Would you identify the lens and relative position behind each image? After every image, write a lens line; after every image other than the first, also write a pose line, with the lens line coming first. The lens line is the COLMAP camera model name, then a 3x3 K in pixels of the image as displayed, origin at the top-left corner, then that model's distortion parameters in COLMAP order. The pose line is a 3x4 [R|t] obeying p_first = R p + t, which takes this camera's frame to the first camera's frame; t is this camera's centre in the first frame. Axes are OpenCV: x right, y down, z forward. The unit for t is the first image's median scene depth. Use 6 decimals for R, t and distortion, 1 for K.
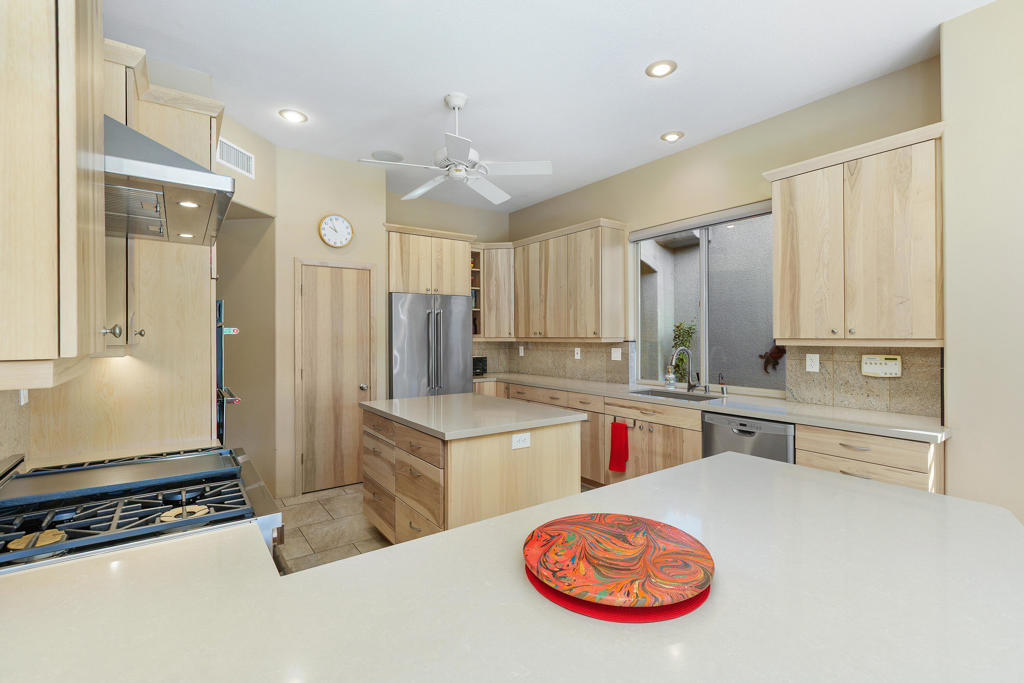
lens RADIAL K [[464.7, 0, 512.0], [0, 464.7, 331.1], [0, 0, 1]] dist [0.001979, 0.000104]
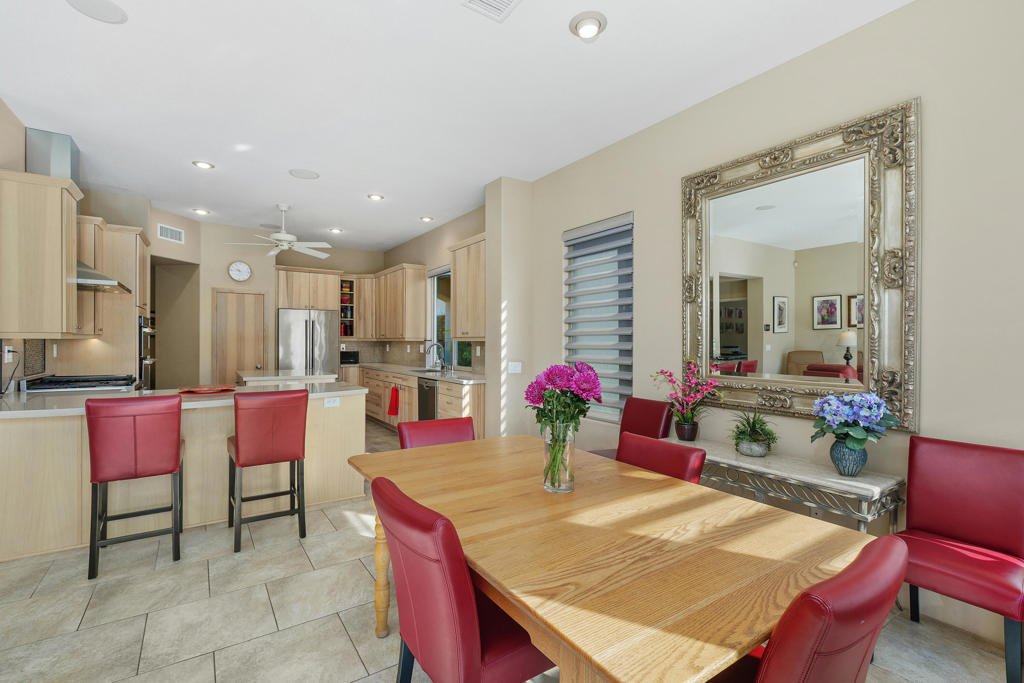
lens RADIAL K [[461.9, 0, 512.0], [0, 461.9, 341.5], [0, 0, 1]] dist [0.002481, 0.000431]
pose [[0.999797, 0.005727, -0.019312, 0.572669], [-0.005567, 0.999950, 0.008331, 0.011753], [0.019358, -0.008222, 0.999779, -0.571868]]
